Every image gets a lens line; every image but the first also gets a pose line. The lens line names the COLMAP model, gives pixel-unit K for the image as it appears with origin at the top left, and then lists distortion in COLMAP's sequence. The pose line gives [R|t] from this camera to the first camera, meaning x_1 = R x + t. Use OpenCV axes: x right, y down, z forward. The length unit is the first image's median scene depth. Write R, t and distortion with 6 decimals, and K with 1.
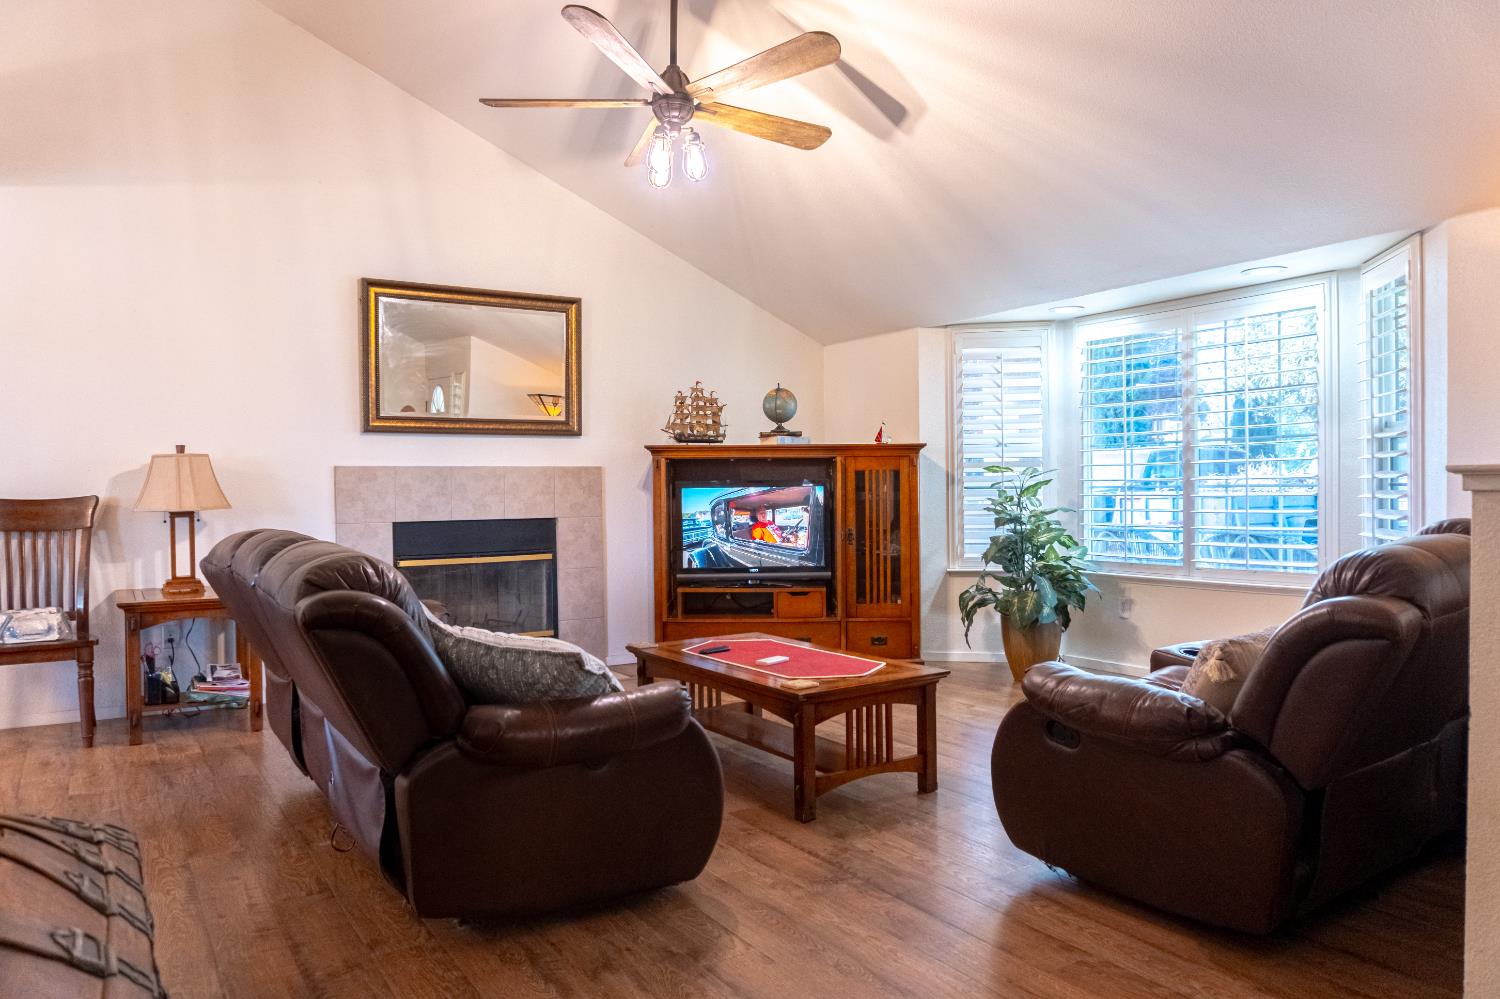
lens RADIAL K [[1025.2, 0, 756.4], [0, 1025.2, 490.4], [0, 0, 1]] dist [-0.028153, 0.002242]
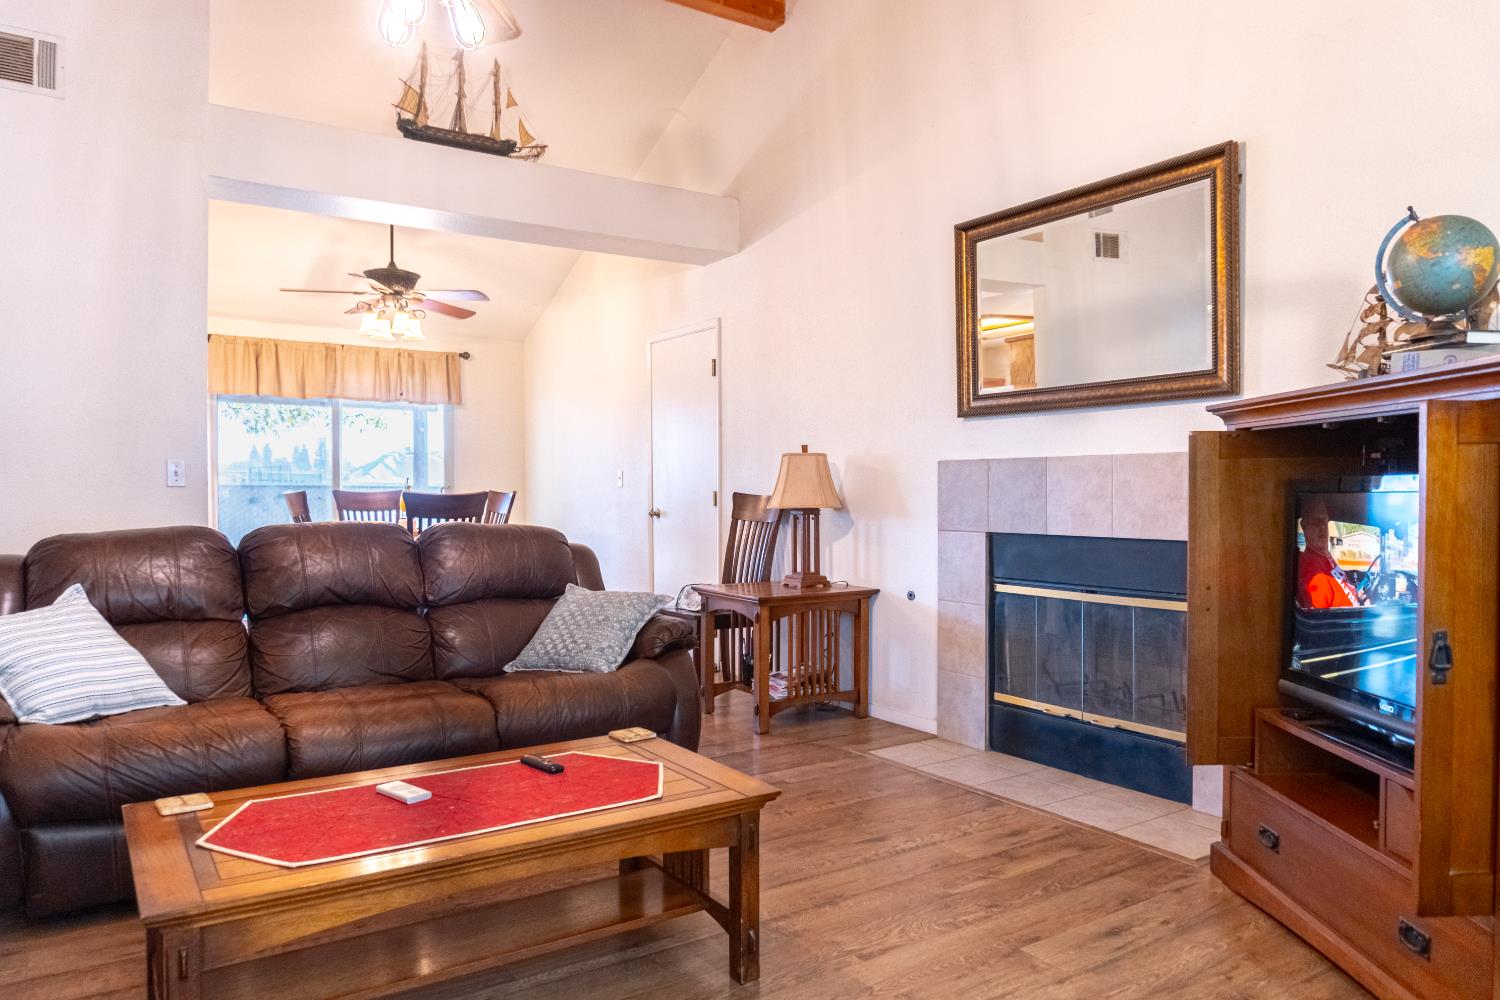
lens RADIAL K [[1025.2, 0, 779.4], [0, 1025.2, 500.3], [0, 0, 1]] dist [-0.028153, 0.002242]
pose [[0.012716, 0.019876, -0.999722, 0.373867], [-0.008587, 0.999768, 0.019768, -0.005676], [0.999882, 0.008333, 0.012884, 0.765309]]
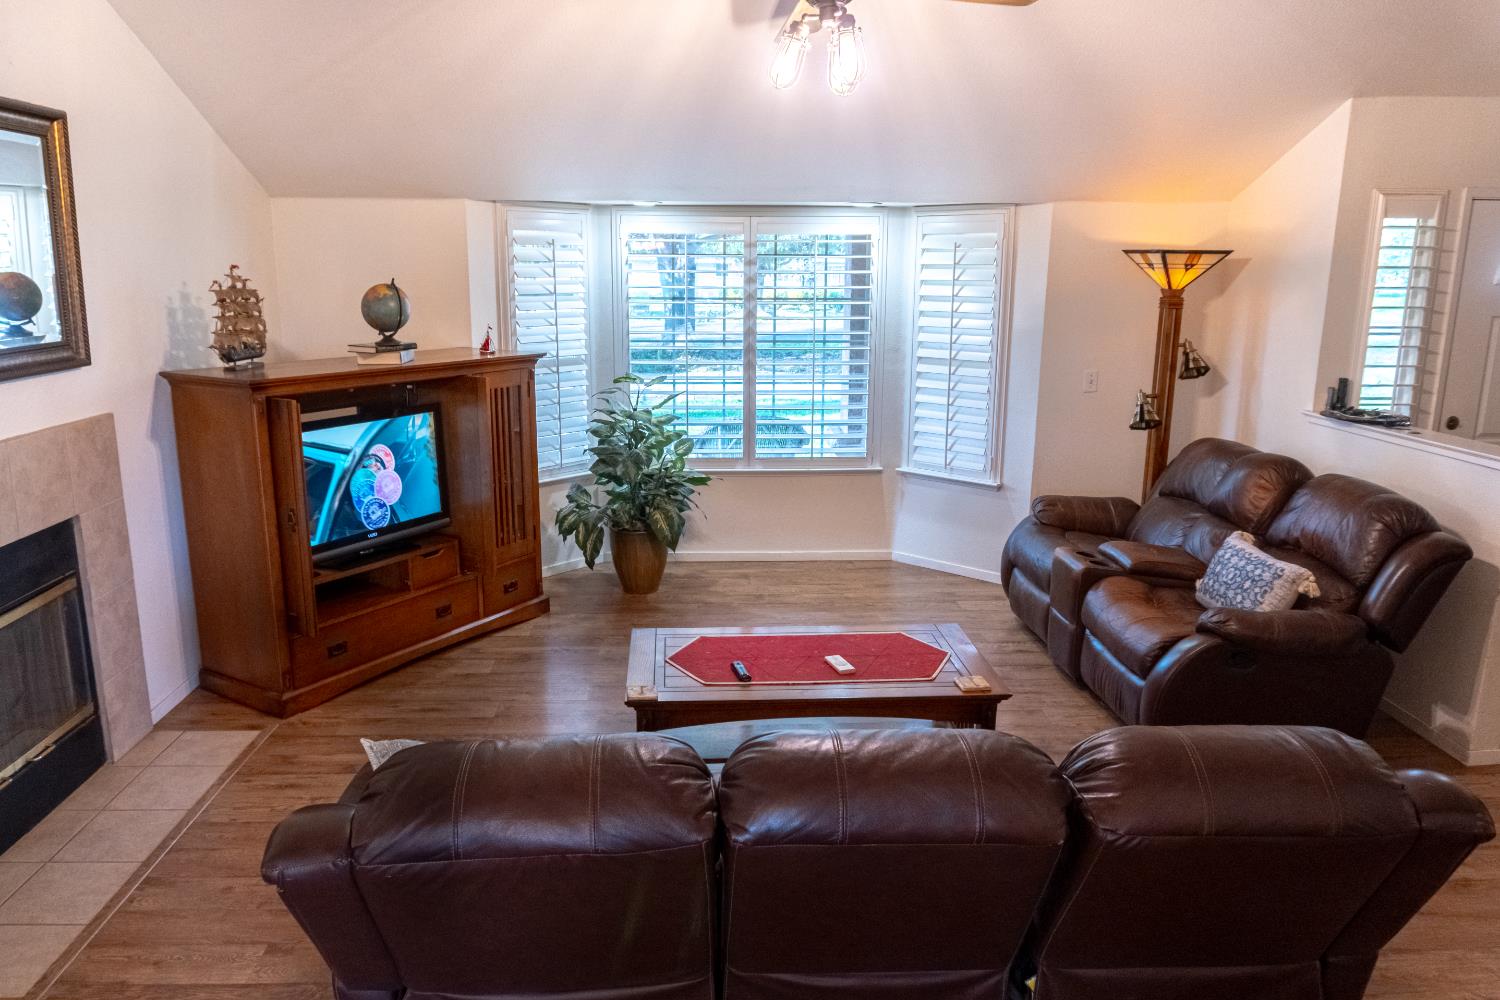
lens RADIAL K [[1025.2, 0, 734.0], [0, 1025.2, 503.4], [0, 0, 1]] dist [-0.028153, 0.002242]
pose [[0.516304, -0.177209, 0.837870, -0.481063], [-0.009348, 0.977133, 0.212424, -0.103463], [-0.856354, -0.117507, 0.502841, 0.408974]]
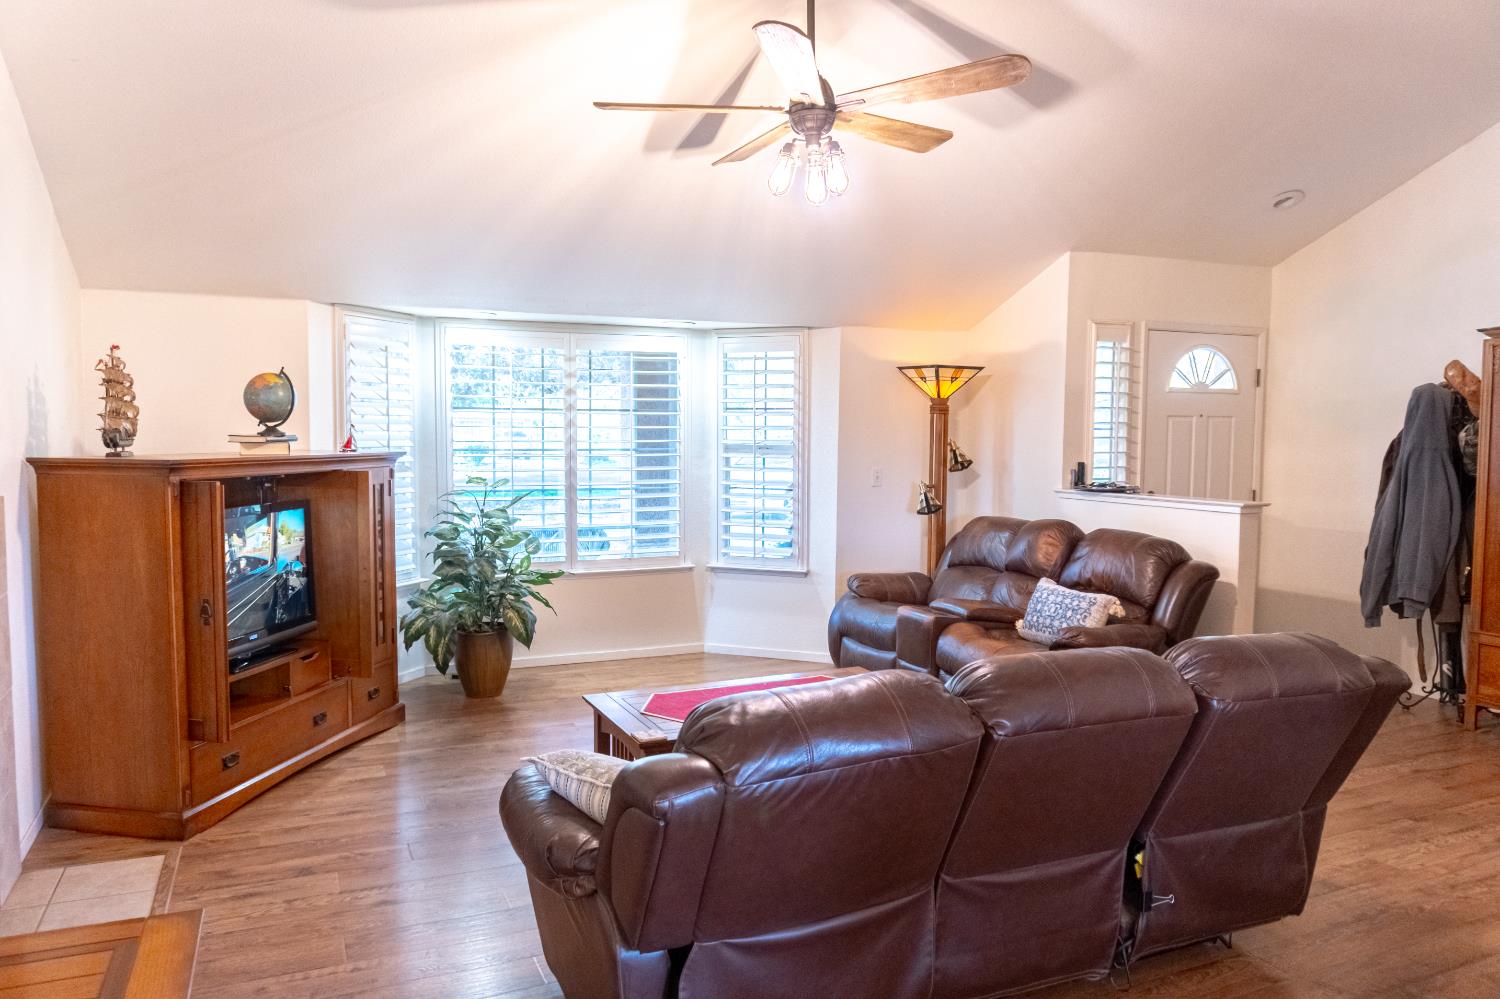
lens RADIAL K [[1025.2, 0, 750.2], [0, 1025.2, 506.0], [0, 0, 1]] dist [-0.028153, 0.002242]
pose [[0.166476, -0.061113, 0.984150, -0.612589], [-0.008131, 0.997959, 0.063346, -0.055760], [-0.986012, -0.018548, 0.165639, 0.560427]]
